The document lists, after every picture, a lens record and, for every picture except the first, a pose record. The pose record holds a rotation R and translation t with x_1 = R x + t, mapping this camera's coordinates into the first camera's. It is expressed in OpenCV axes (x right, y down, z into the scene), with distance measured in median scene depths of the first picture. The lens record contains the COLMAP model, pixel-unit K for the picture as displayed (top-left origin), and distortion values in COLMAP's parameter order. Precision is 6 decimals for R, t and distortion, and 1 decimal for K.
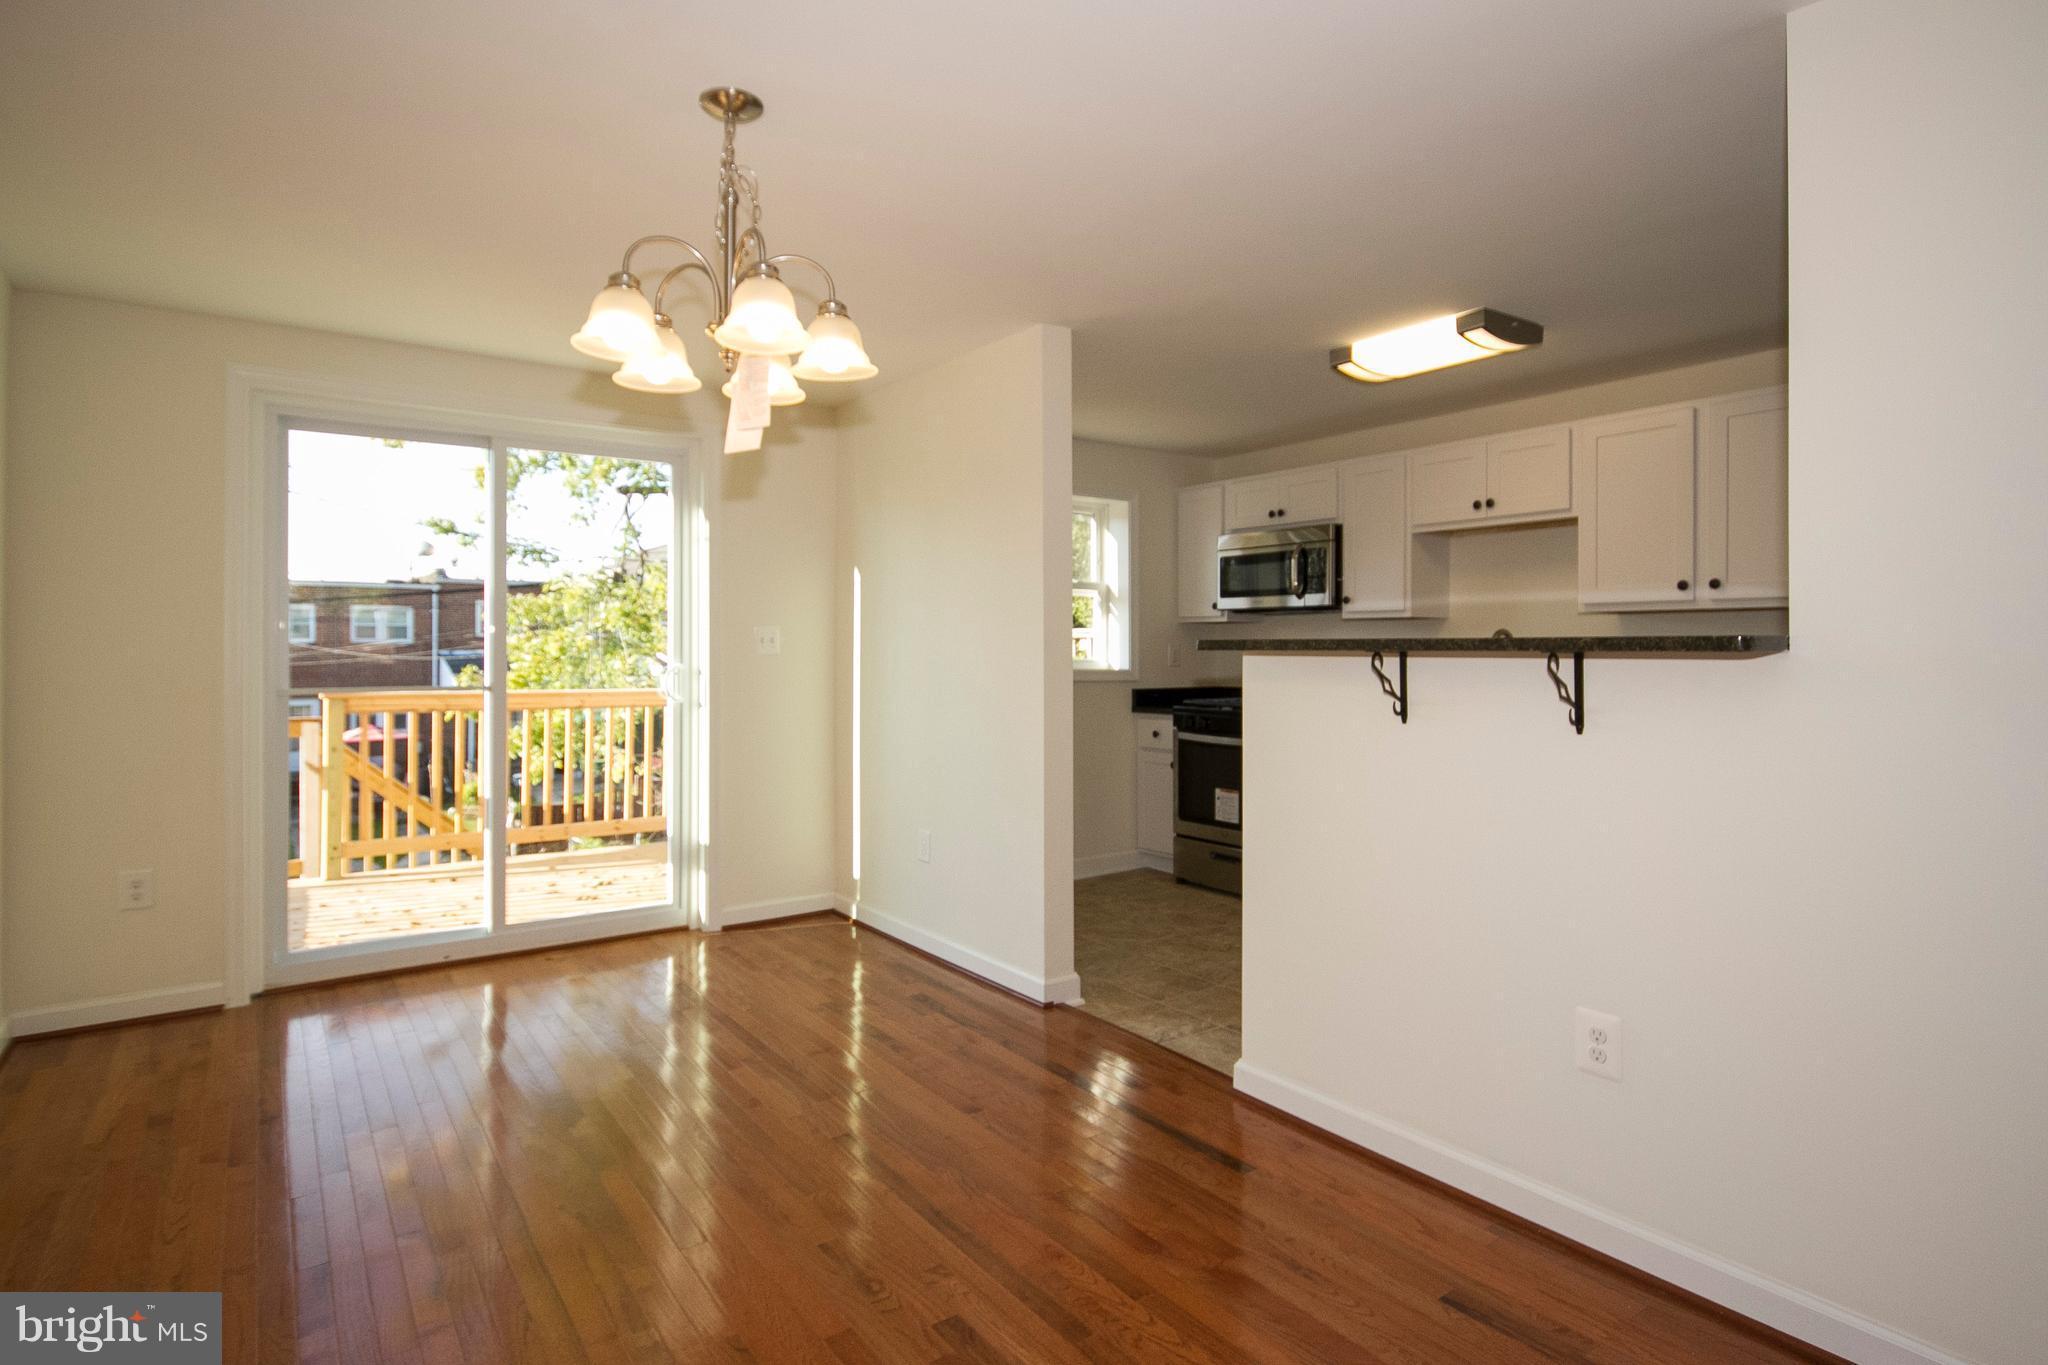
lens RADIAL K [[1075.7, 0, 1043.3], [0, 1075.7, 630.6], [0, 0, 1]] dist [0.002266, 0.003374]
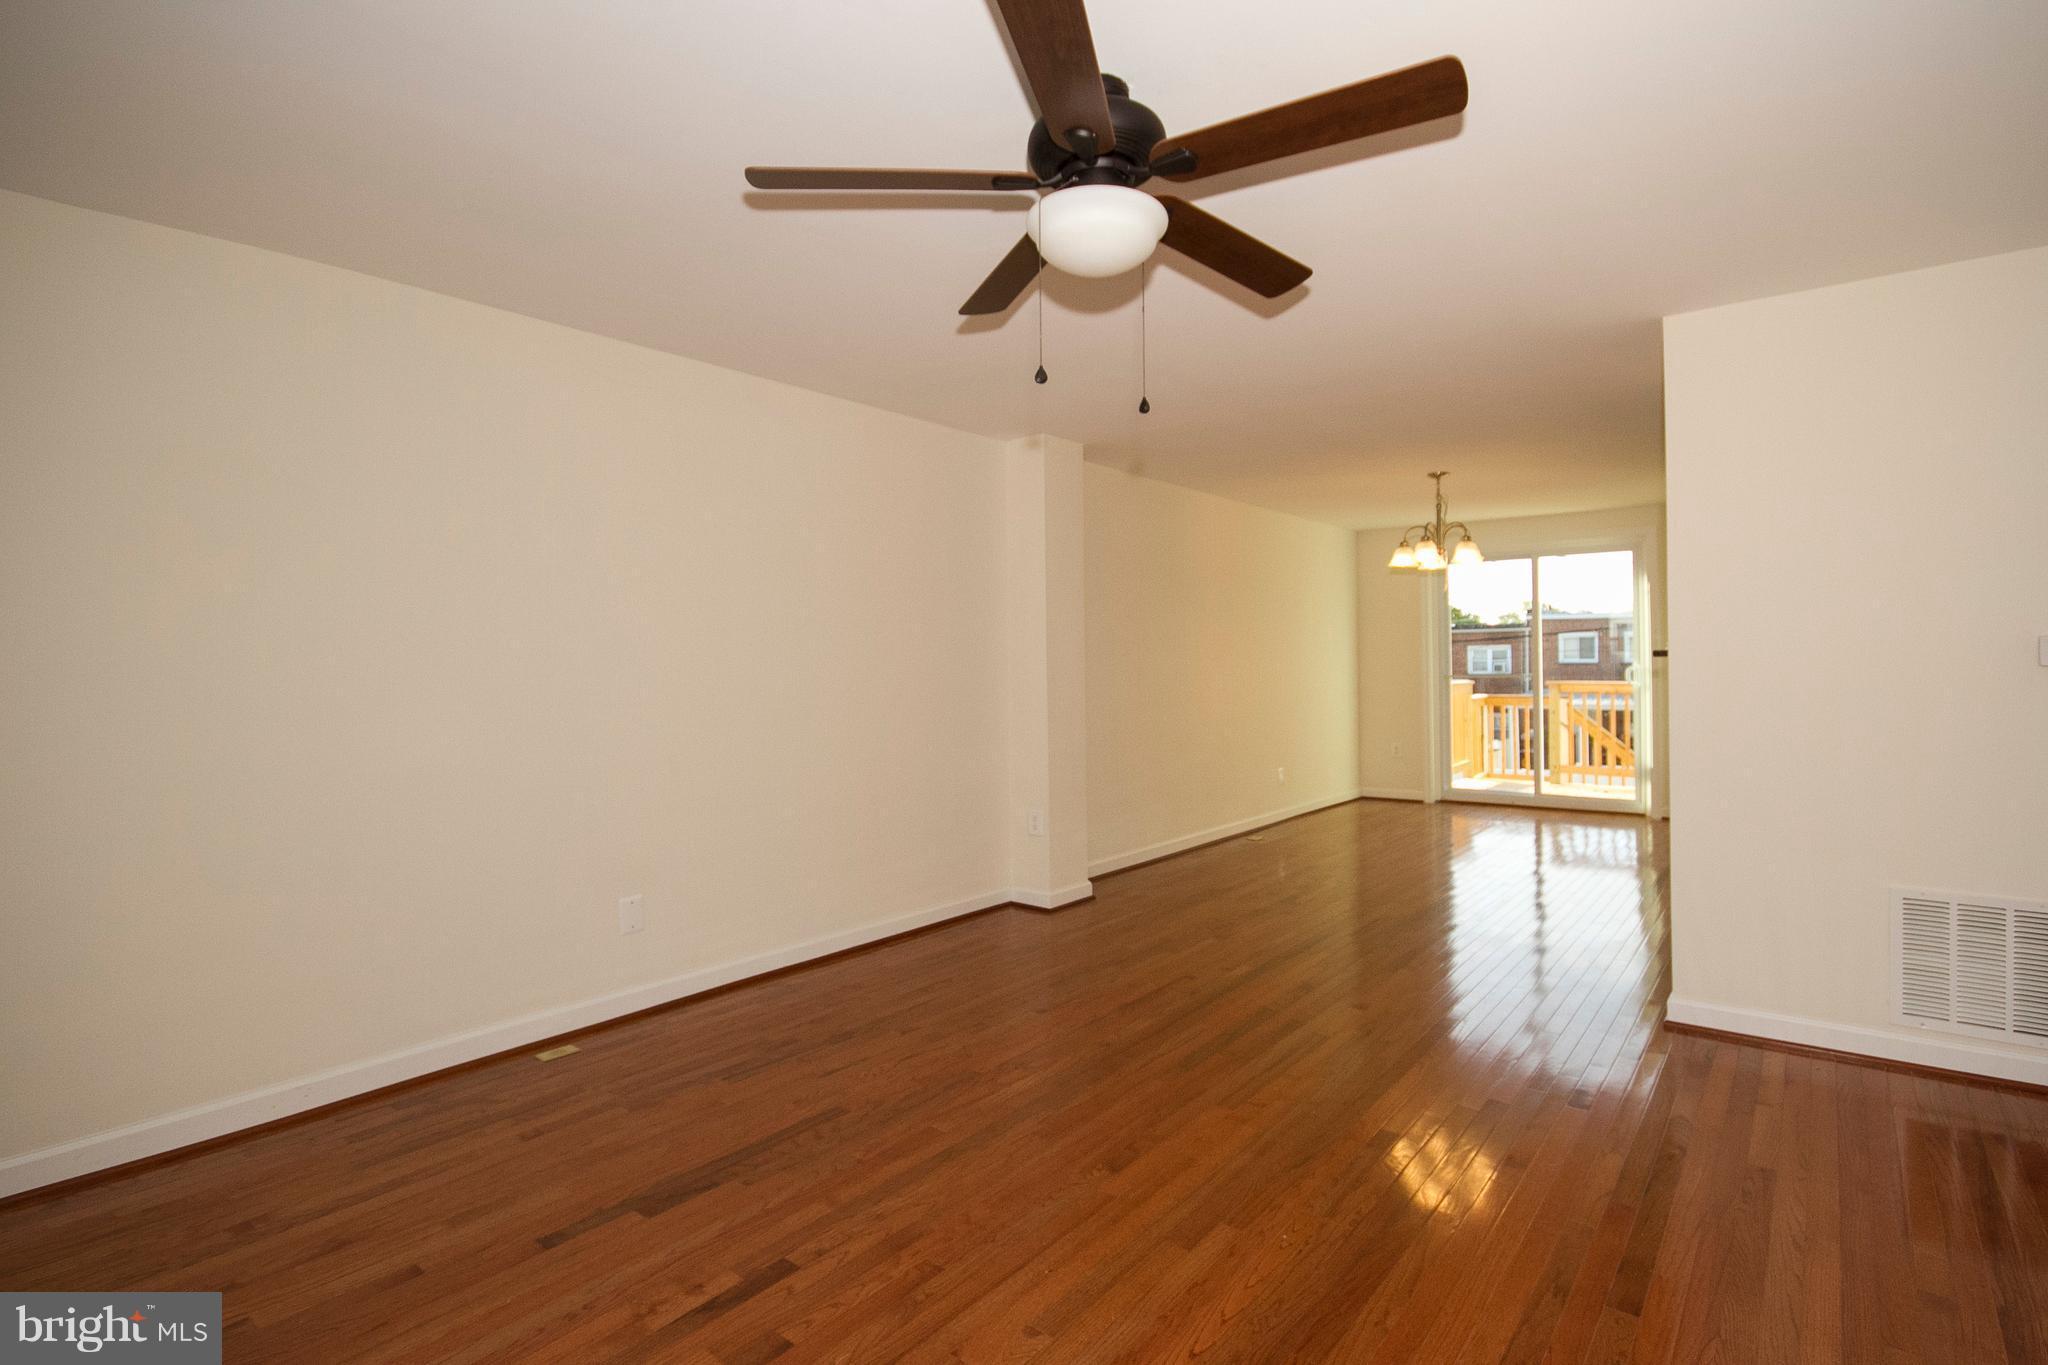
lens RADIAL K [[994.7, 0, 1035.3], [0, 994.7, 636.4], [0, 0, 1]] dist [-0.018080, -0.001603]
pose [[0.276357, -0.030743, -0.960563, 0.948344], [0.031436, 0.999243, -0.022937, -0.008412], [0.960541, -0.023858, 0.277114, -0.389333]]
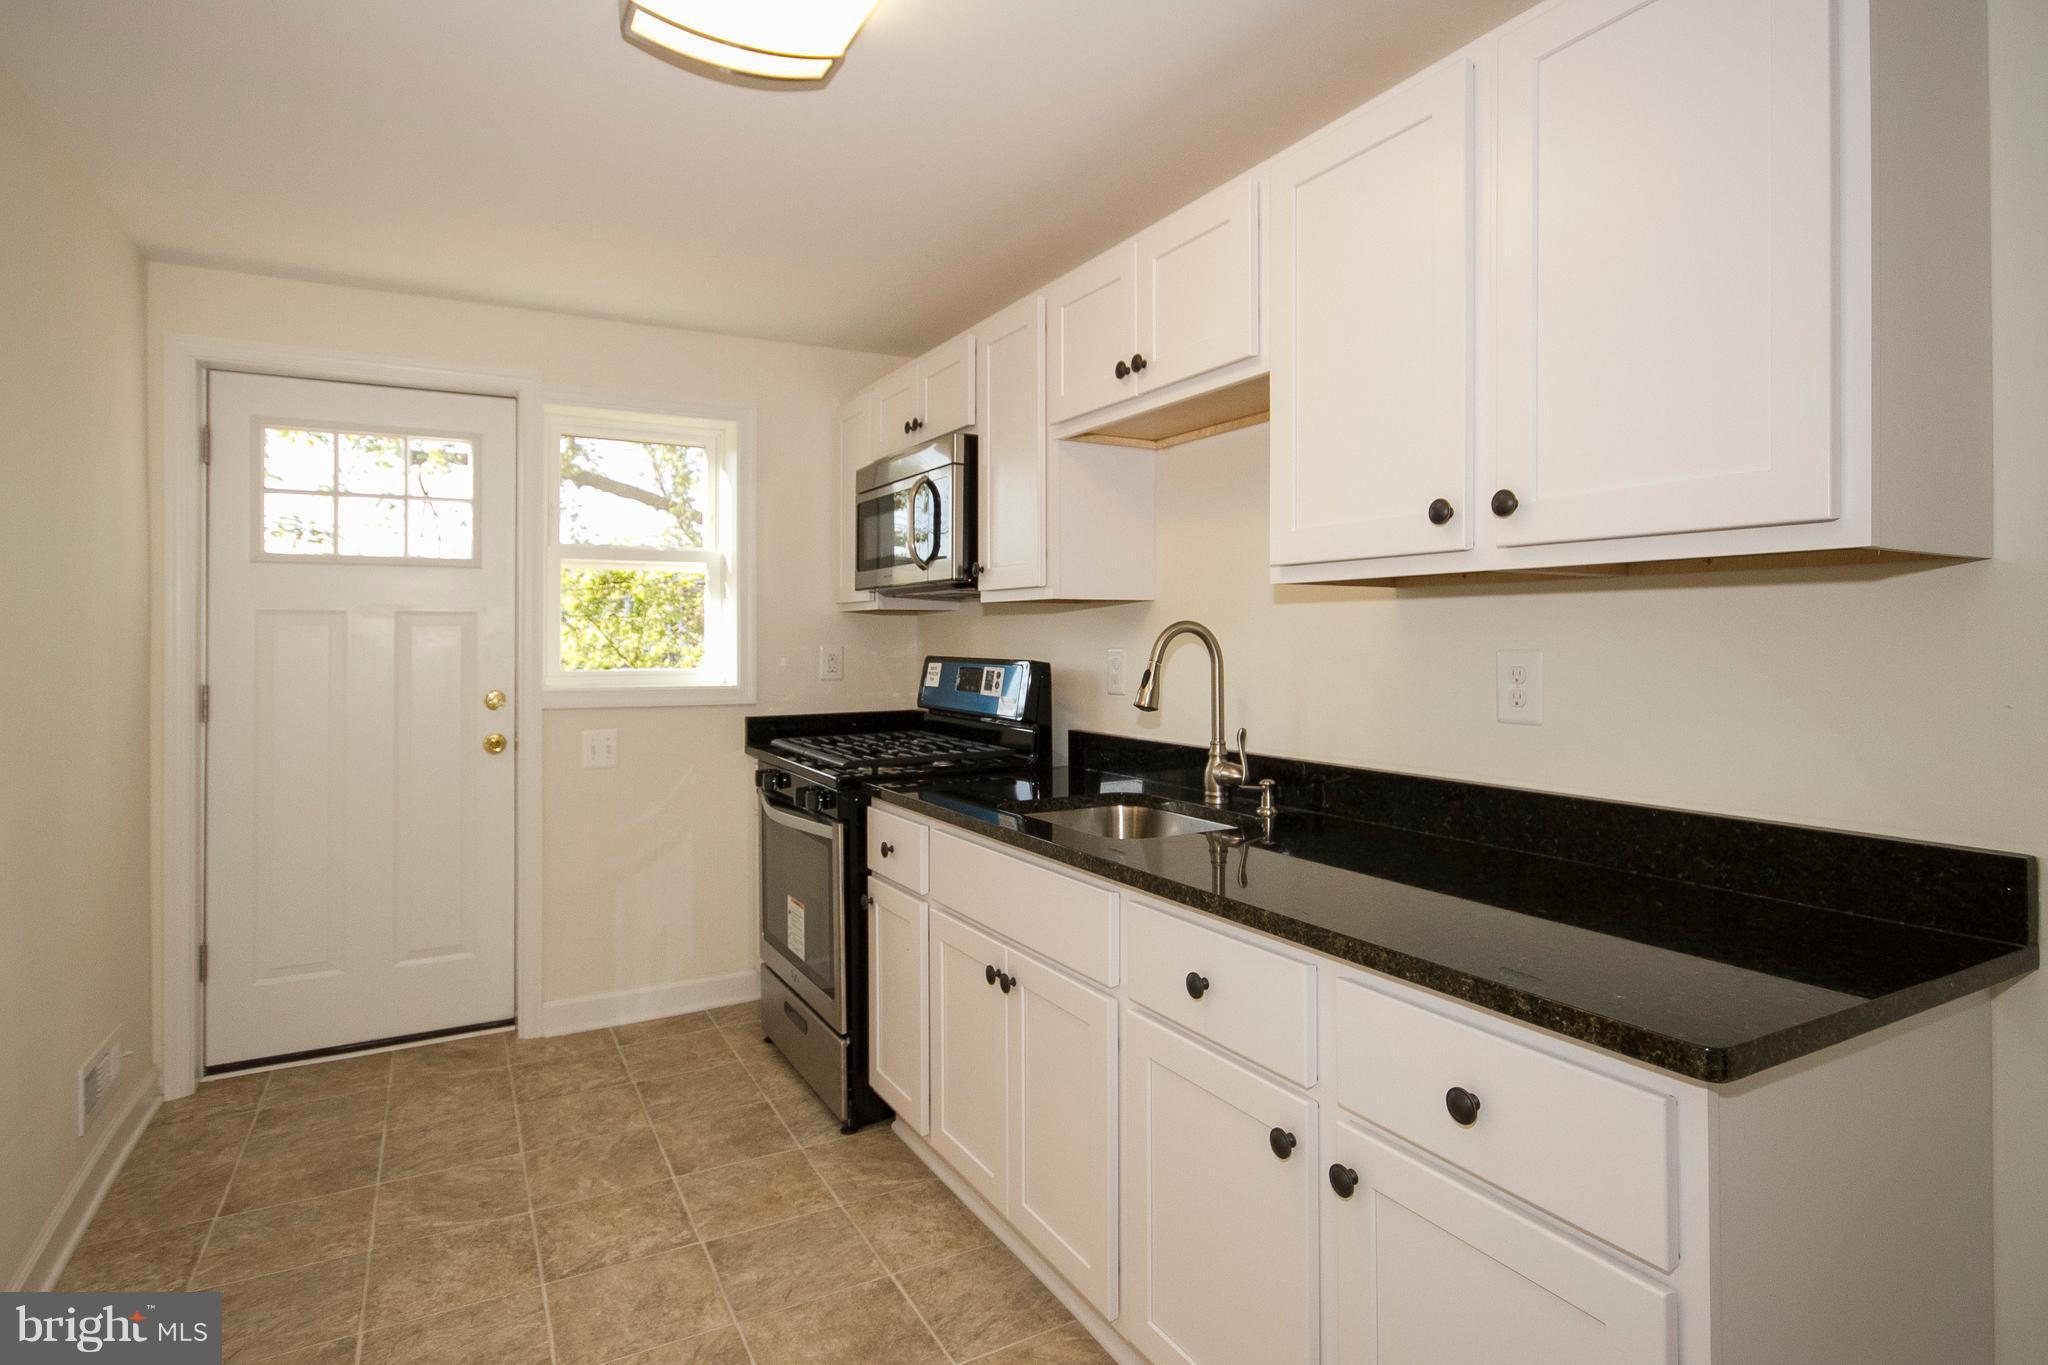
lens RADIAL K [[1075.7, 0, 1025.8], [0, 1075.7, 637.3], [0, 0, 1]] dist [0.002266, 0.003374]
pose [[0.991335, -0.011788, -0.130828, 0.423809], [0.014743, 0.999657, 0.021642, -0.005934], [0.130528, -0.023384, 0.991169, 0.504658]]
